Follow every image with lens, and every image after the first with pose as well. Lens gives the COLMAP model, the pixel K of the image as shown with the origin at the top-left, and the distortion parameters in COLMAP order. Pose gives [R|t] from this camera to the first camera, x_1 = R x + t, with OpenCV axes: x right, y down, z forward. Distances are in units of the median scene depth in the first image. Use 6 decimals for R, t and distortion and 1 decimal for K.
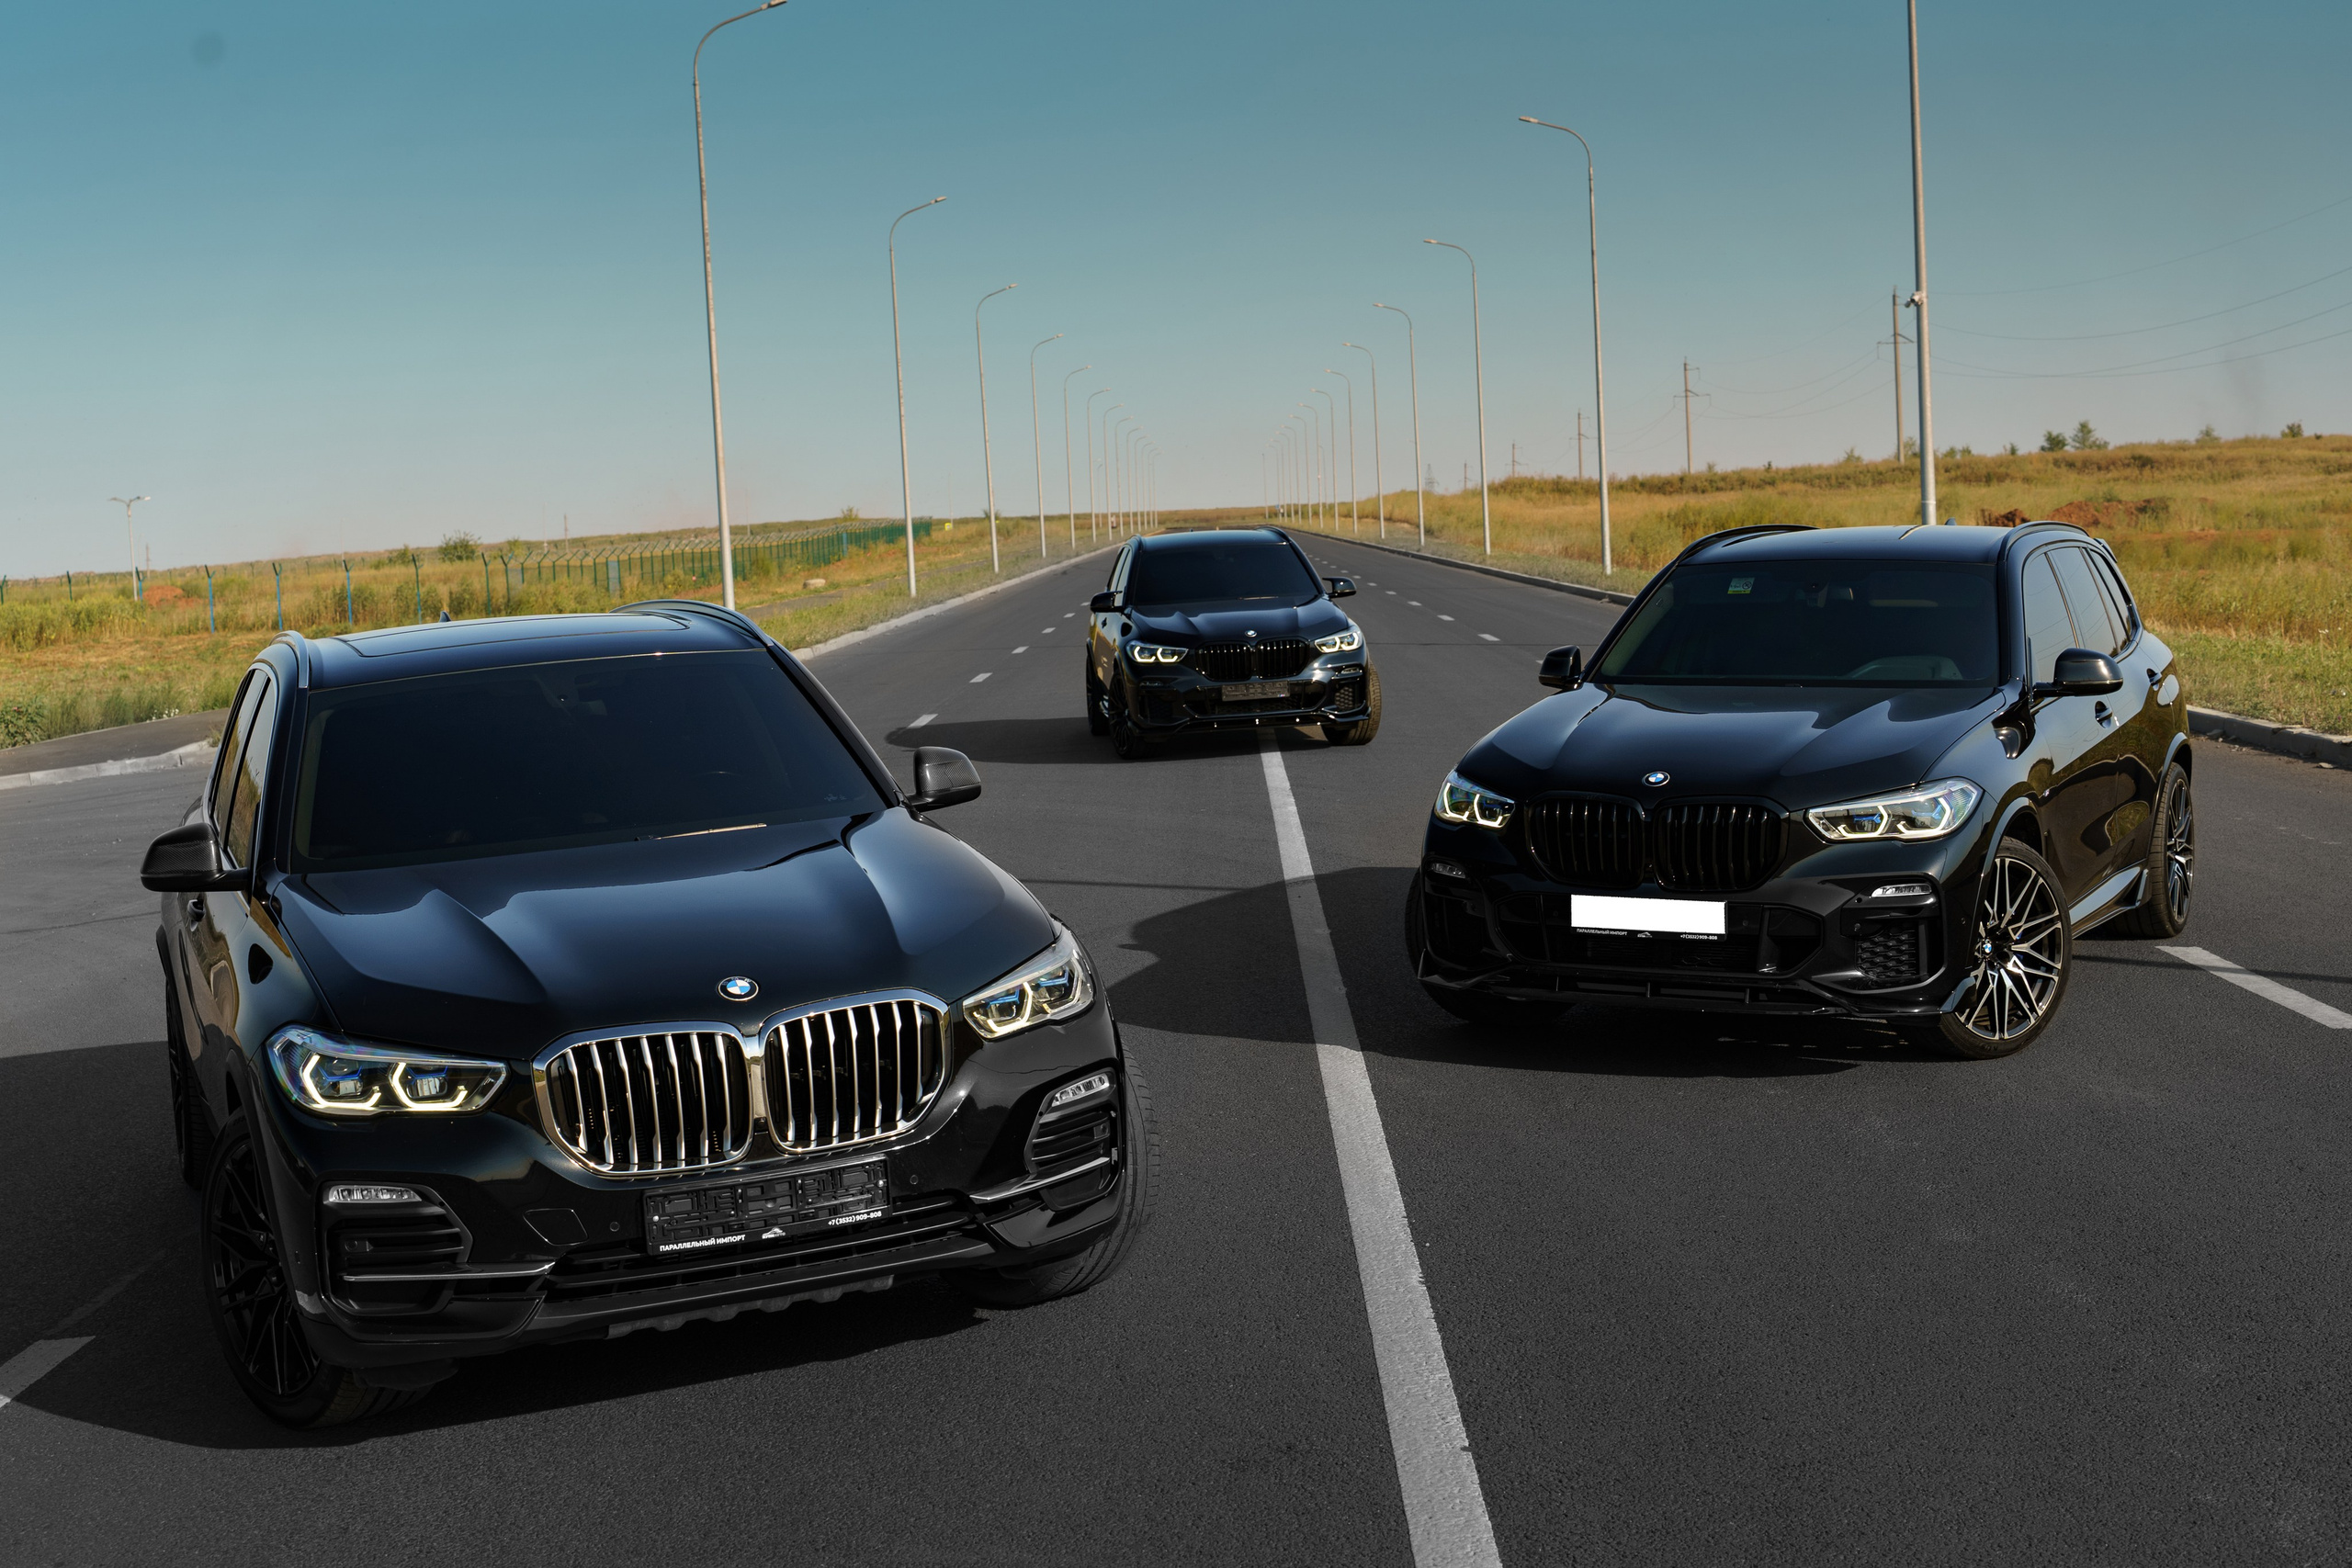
lens RADIAL K [[2998.7, 0, 1166.4], [0, 2998.7, 773.7], [0, 0, 1]] dist [0.011866, 0.000000]
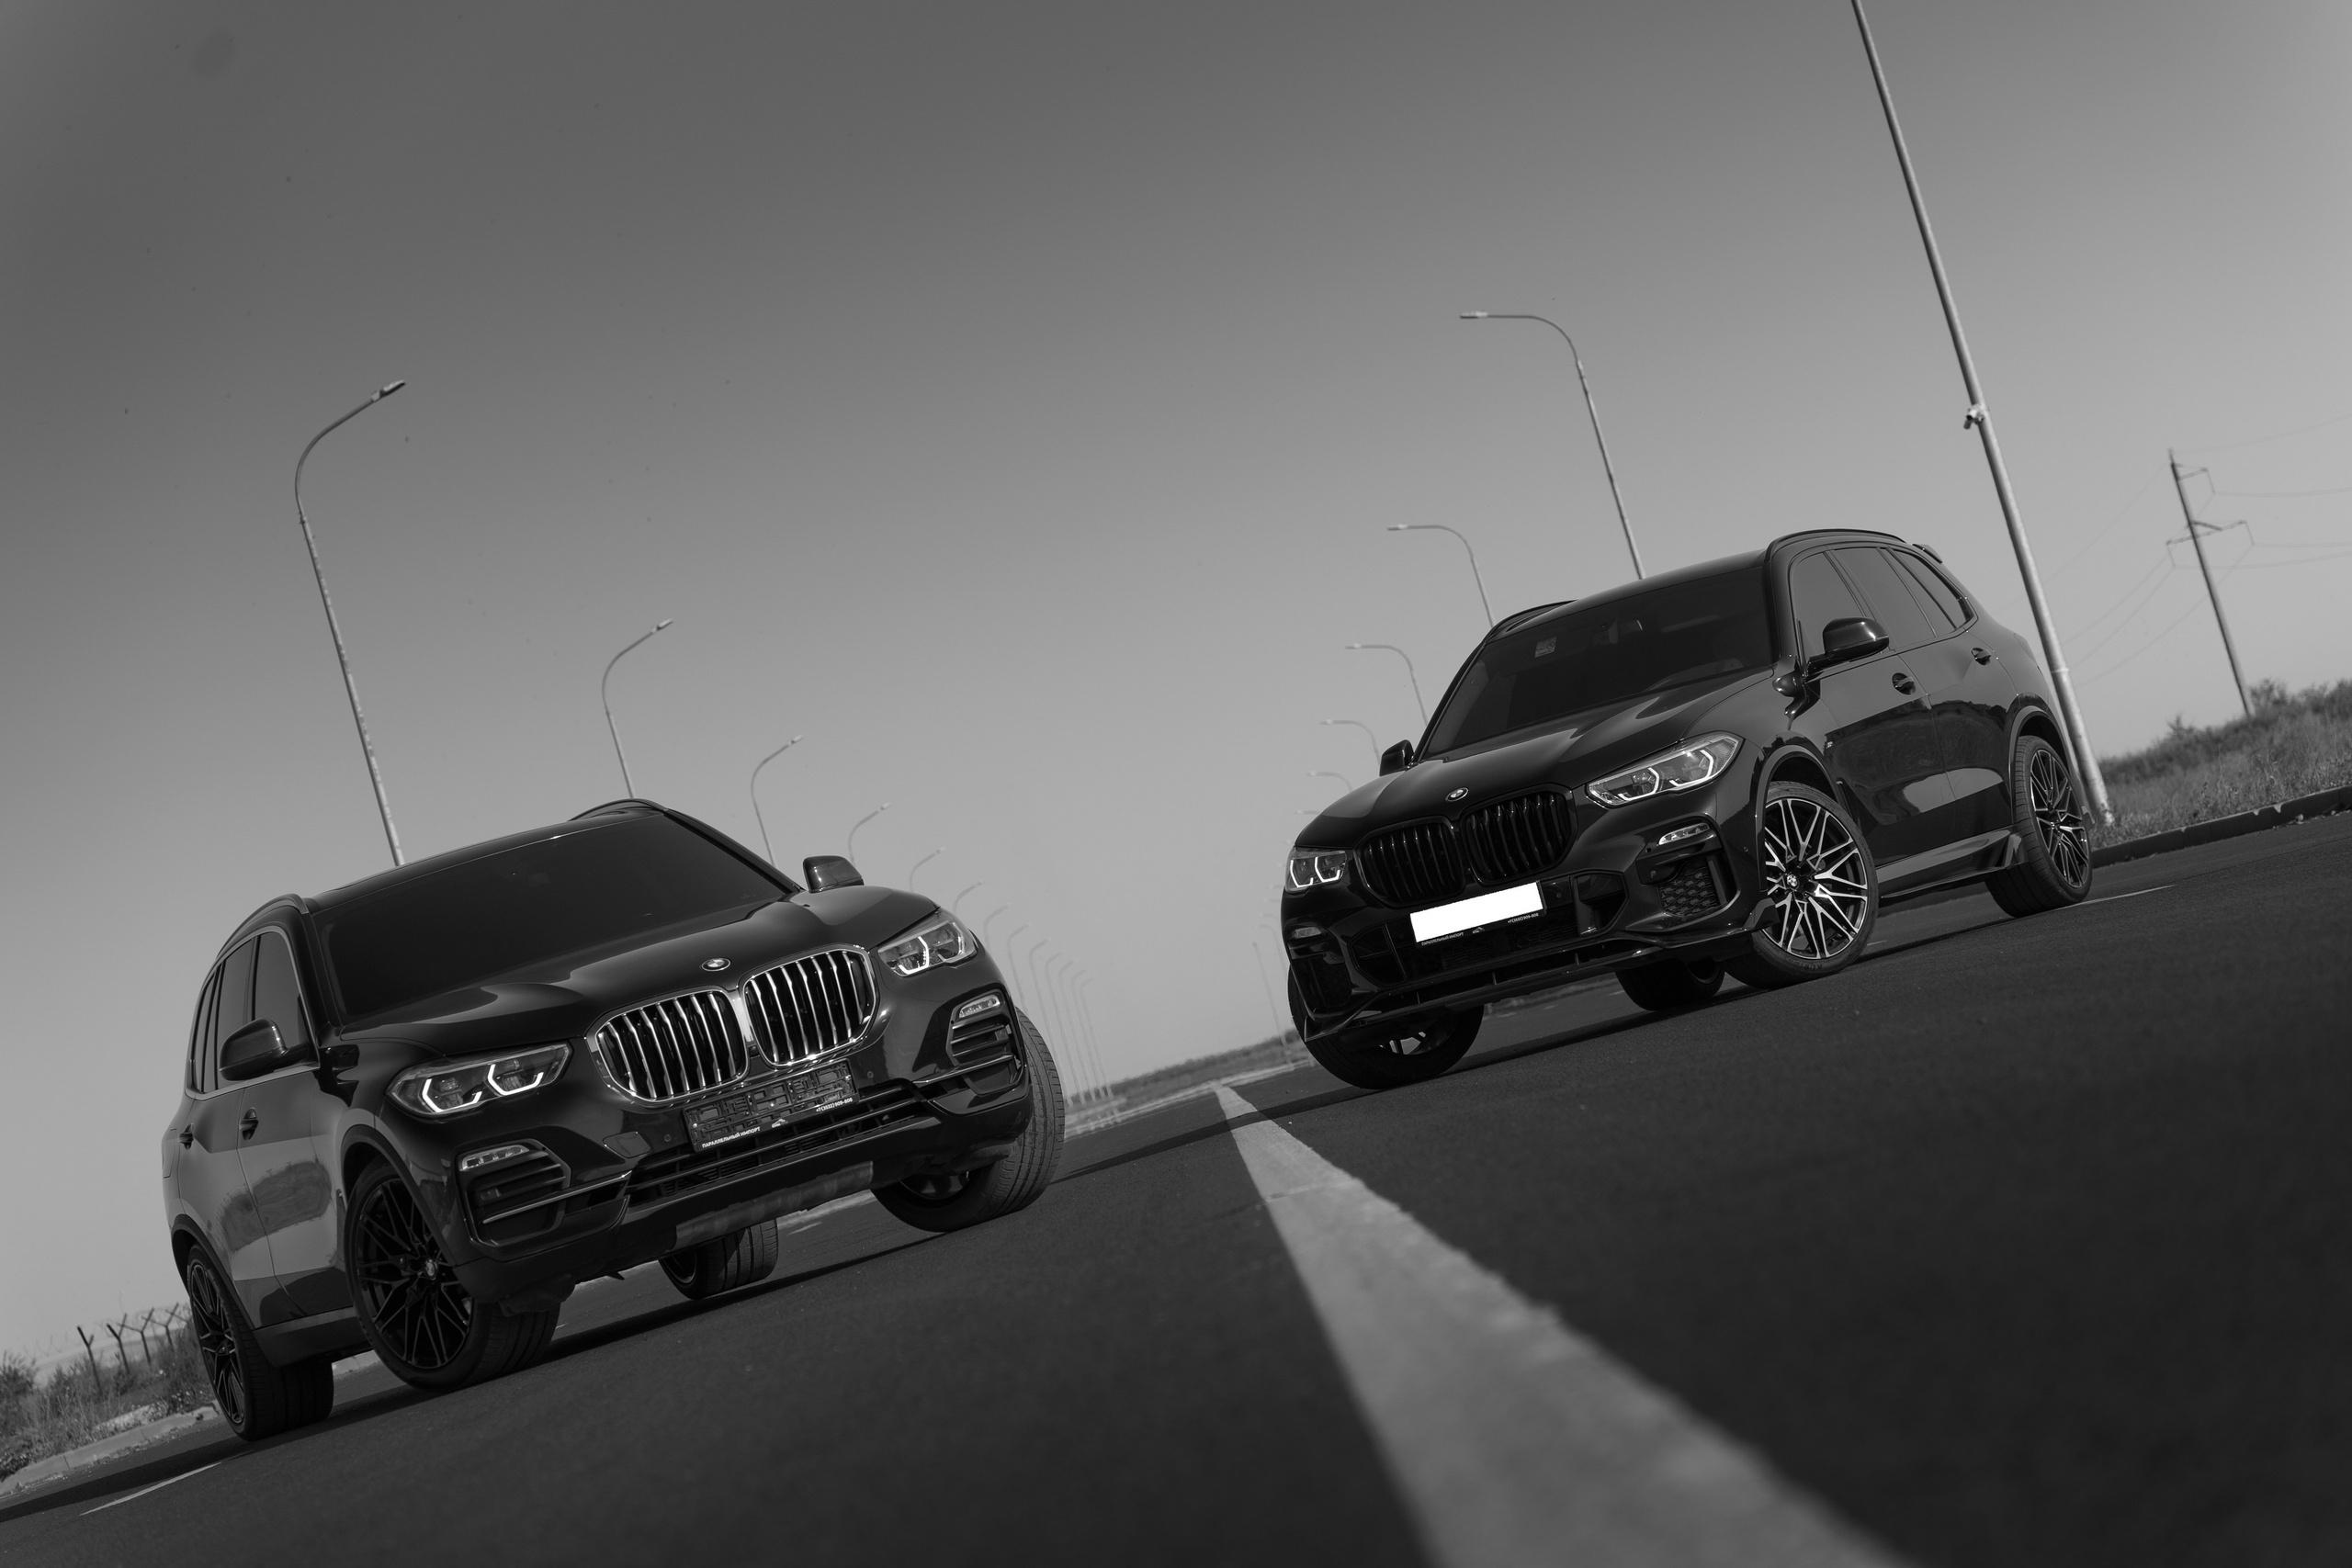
lens RADIAL K [[5015.4, 0, 1234.9], [0, 5015.4, 773.6], [0, 0, 1]] dist [0.024942, 0.000000]
pose [[0.973521, -0.225932, 0.034814, 0.019697], [0.228595, 0.962971, -0.142935, 0.245474], [-0.001231, 0.147108, 0.989120, -0.860236]]
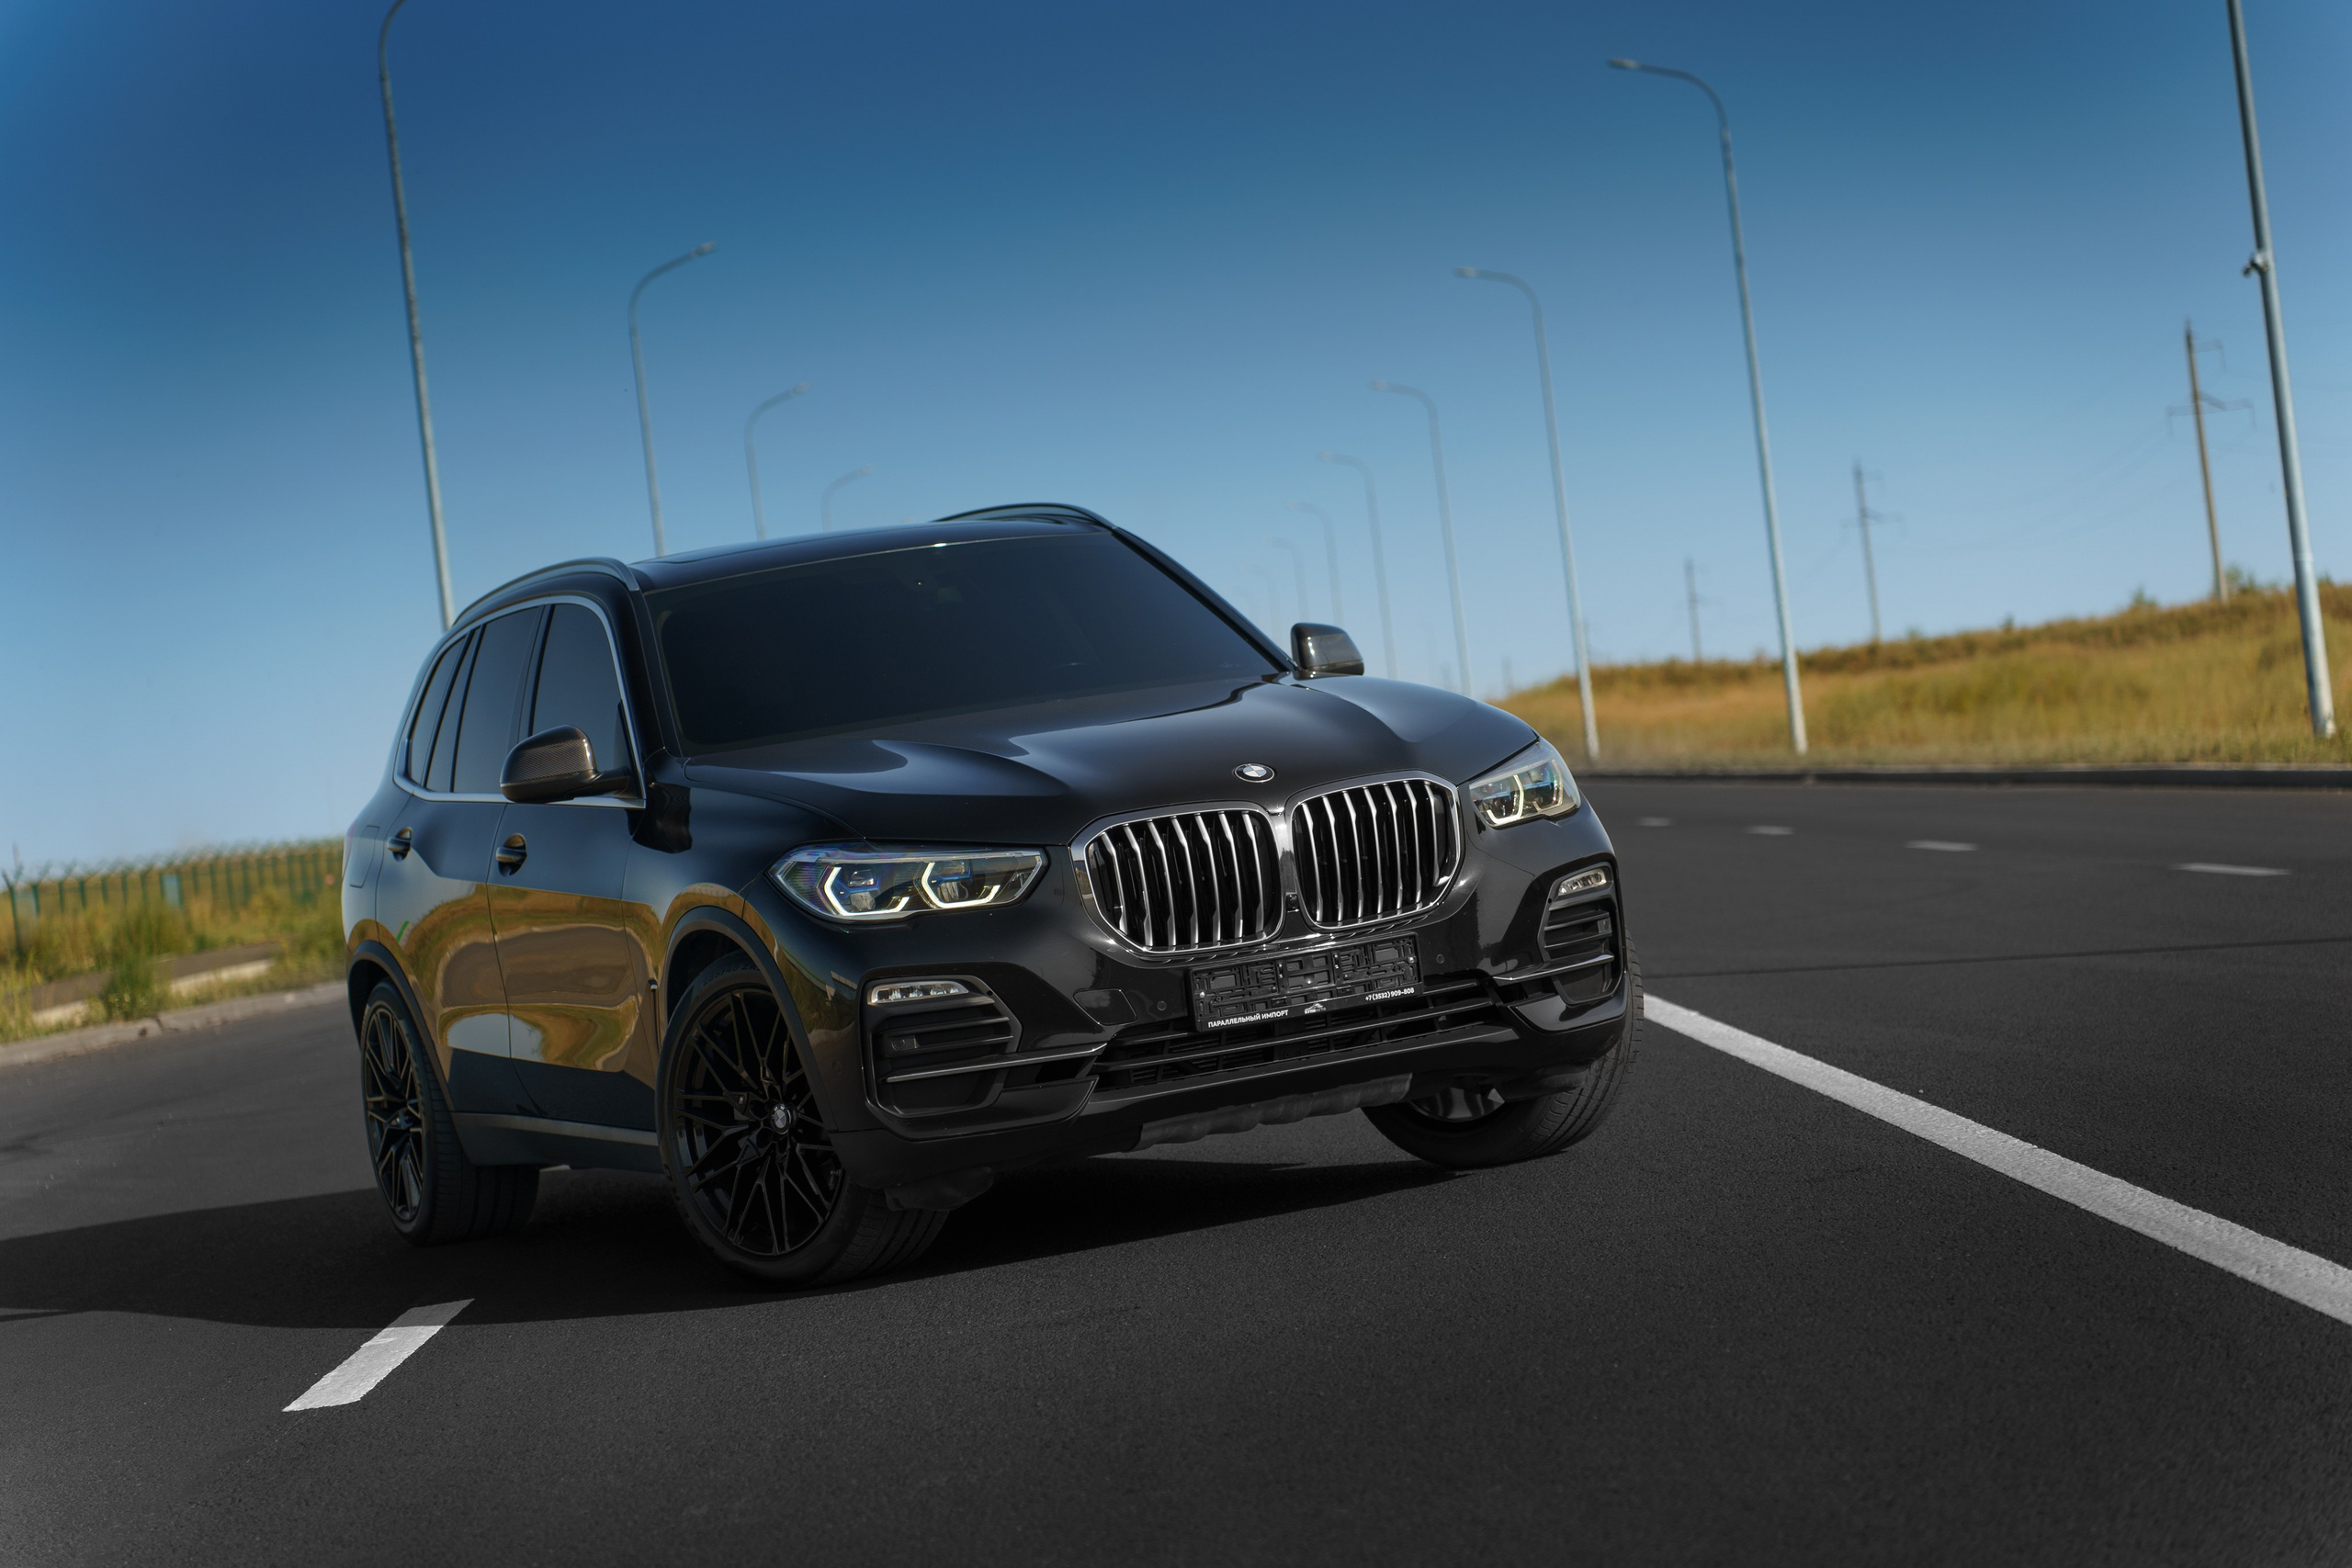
lens RADIAL K [[5015.4, 0, 1180.5], [0, 5015.4, 799.2], [0, 0, 1]] dist [0.024942, 0.000000]
pose [[0.997189, -0.067131, 0.033278, -0.146732], [0.069631, 0.994302, -0.080720, 0.139851], [-0.027670, 0.082811, 0.996181, -0.428235]]
